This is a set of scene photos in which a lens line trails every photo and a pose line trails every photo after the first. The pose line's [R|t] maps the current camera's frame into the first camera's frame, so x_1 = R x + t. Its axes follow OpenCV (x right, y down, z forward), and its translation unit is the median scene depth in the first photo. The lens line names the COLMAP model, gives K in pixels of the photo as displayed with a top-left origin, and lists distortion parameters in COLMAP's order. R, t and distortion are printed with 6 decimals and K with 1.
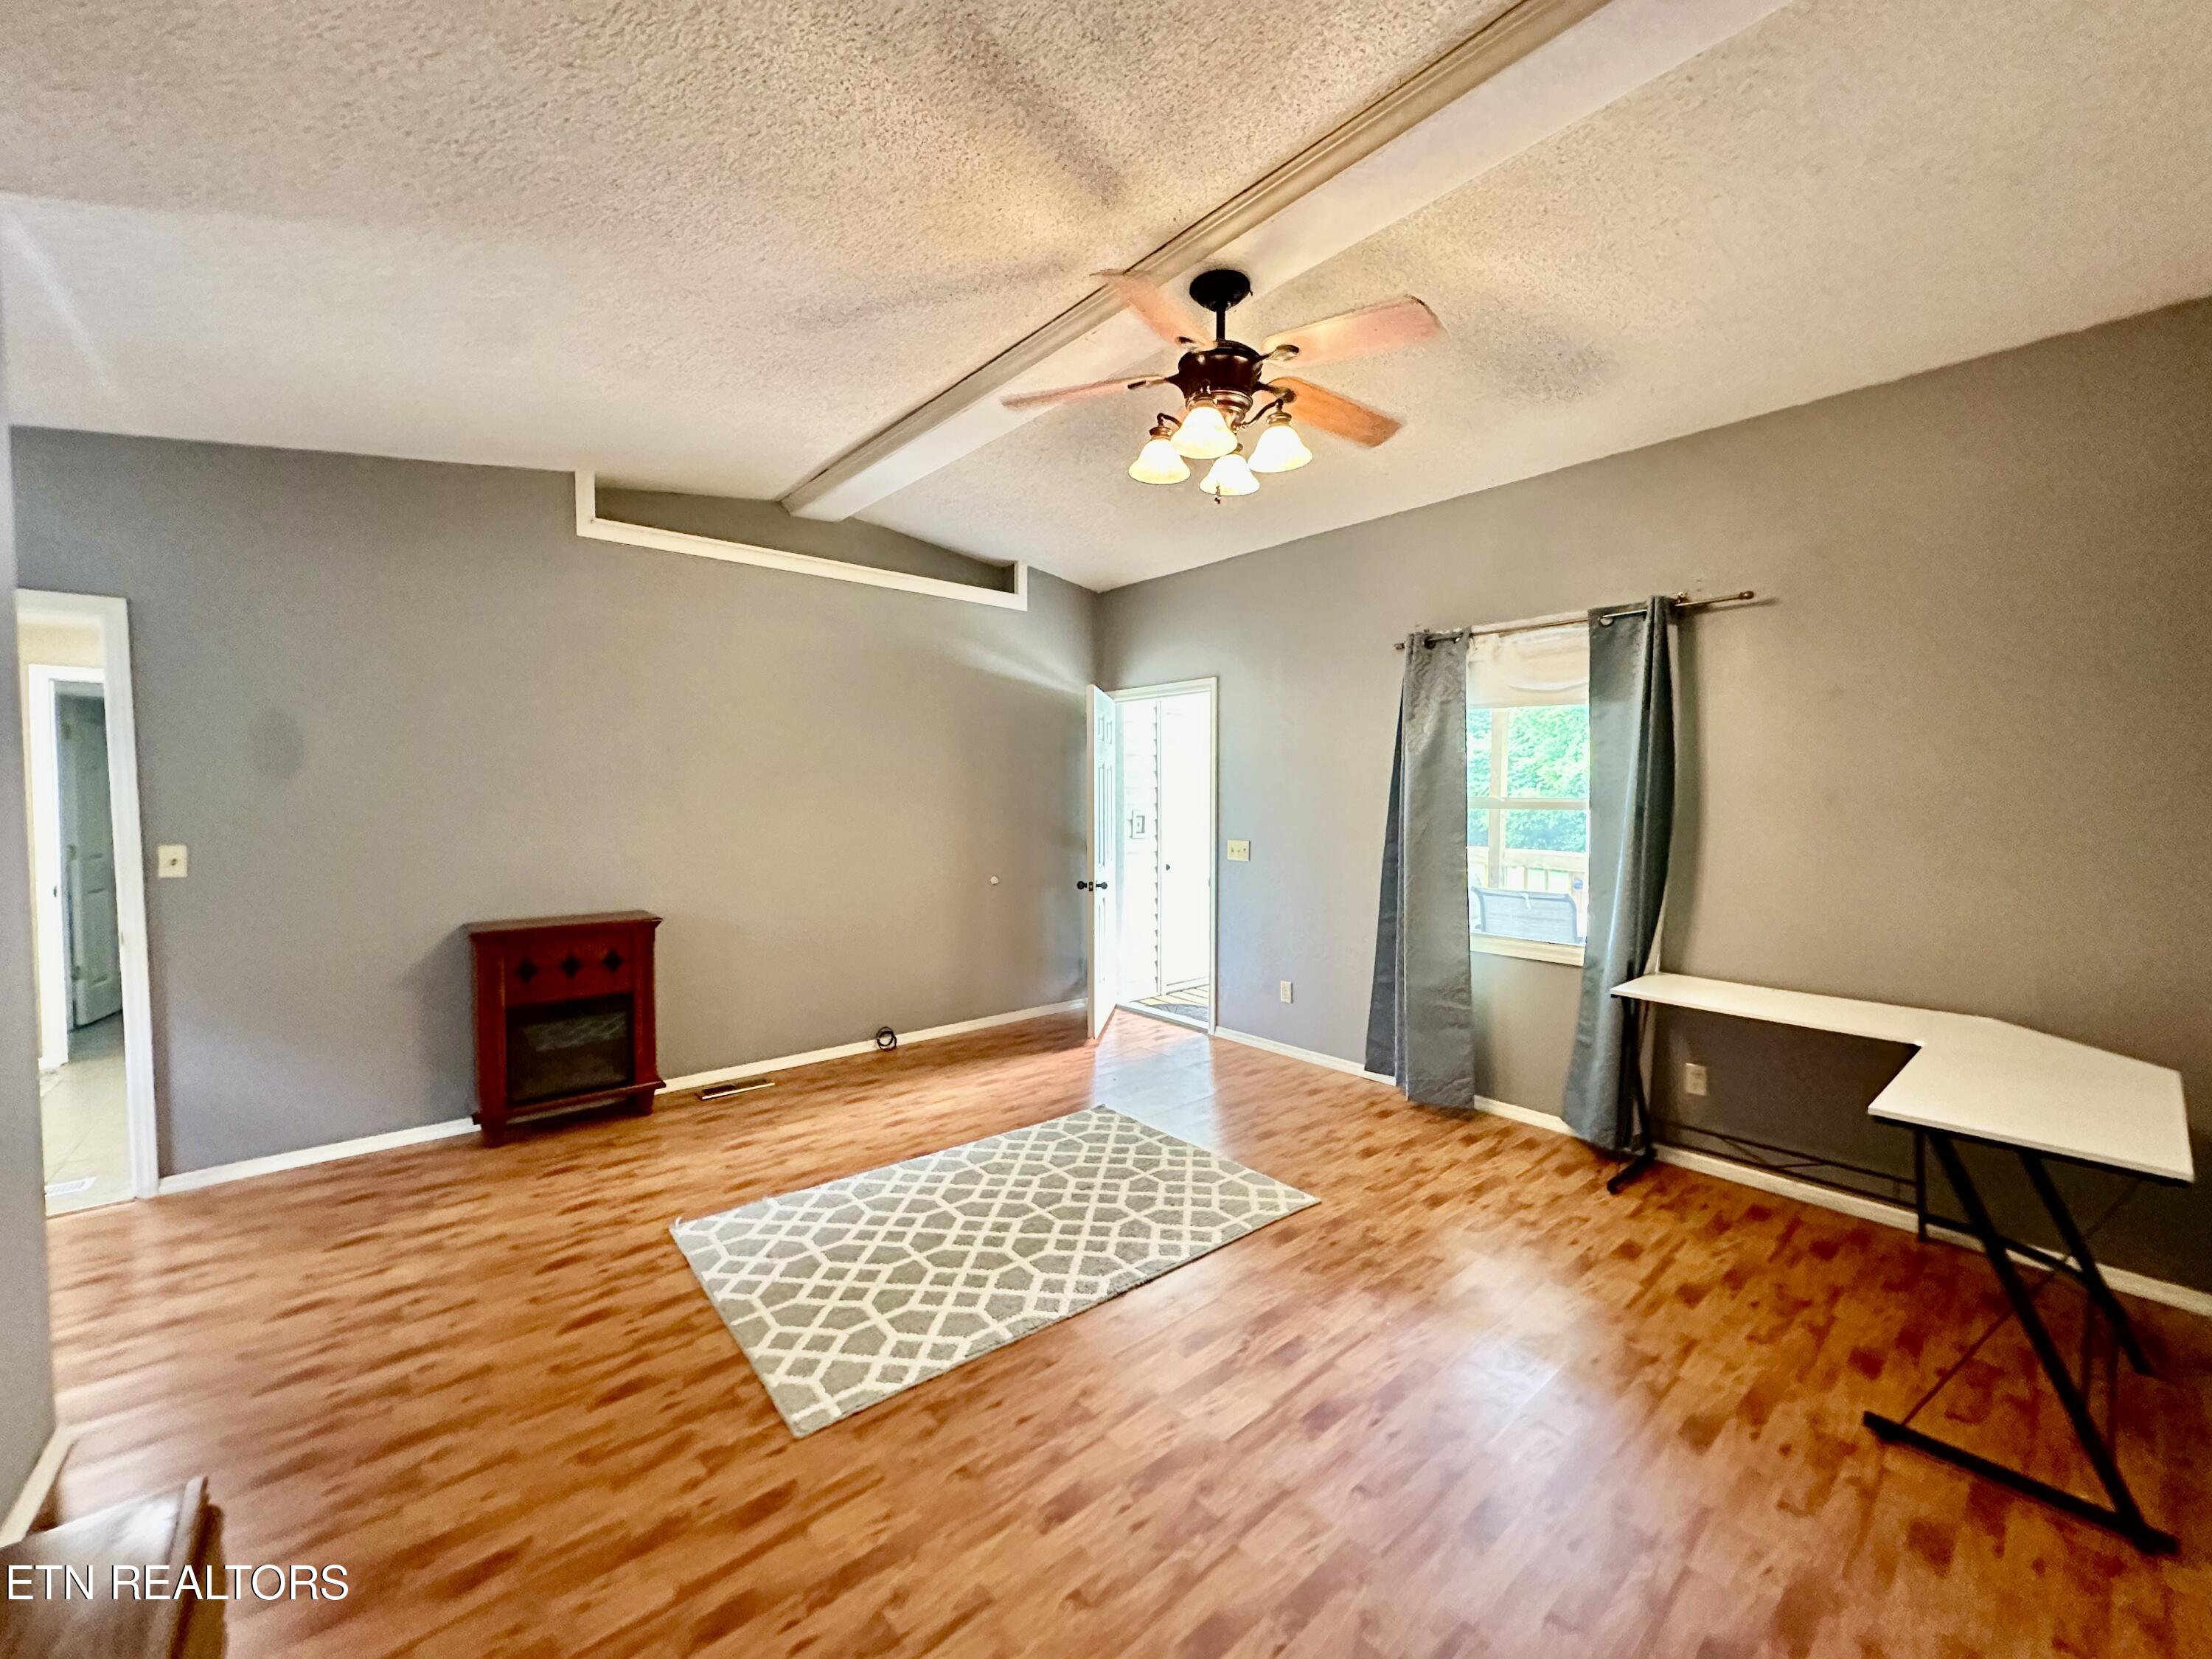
lens RADIAL K [[880.9, 0, 1109.0], [0, 880.9, 830.8], [0, 0, 1]] dist [-0.000532, 0.000017]
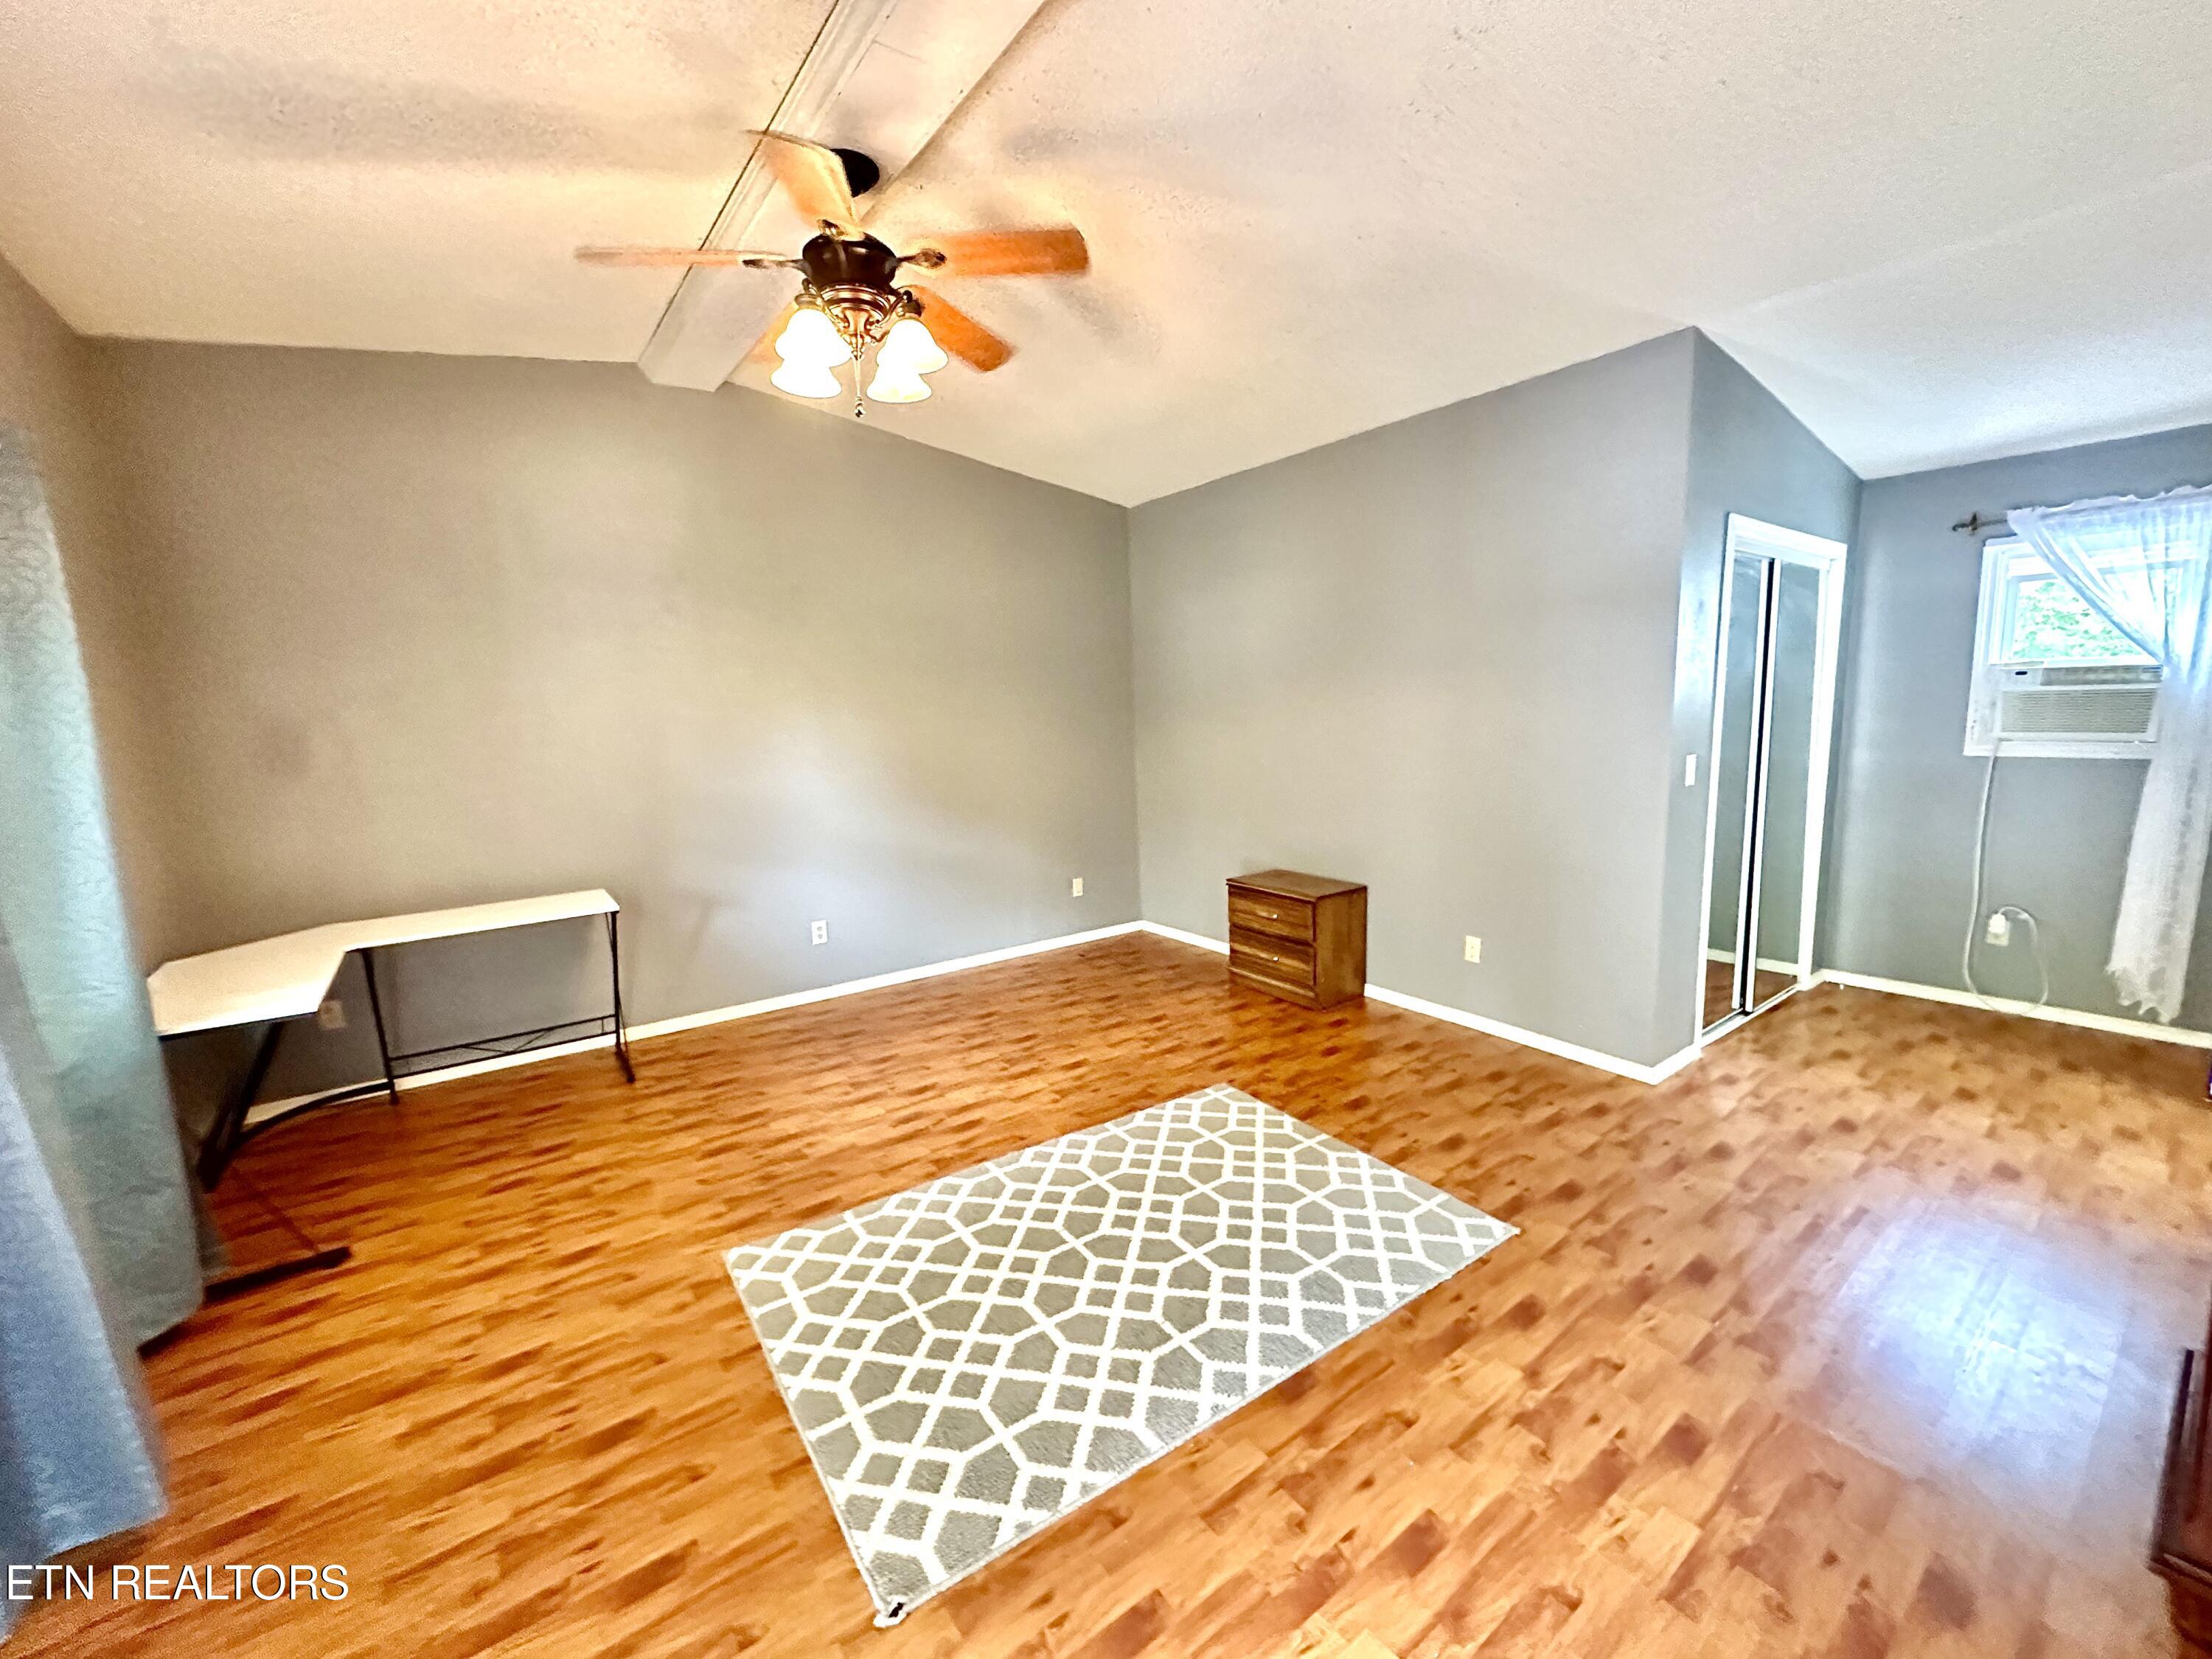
lens RADIAL K [[880.9, 0, 1104.7], [0, 880.9, 831.8], [0, 0, 1]] dist [-0.000532, 0.000017]
pose [[-0.996631, 0.017811, 0.080059, -0.188679], [0.032593, 0.981758, 0.187319, -0.095686], [-0.075262, 0.189297, -0.979031, 1.870216]]
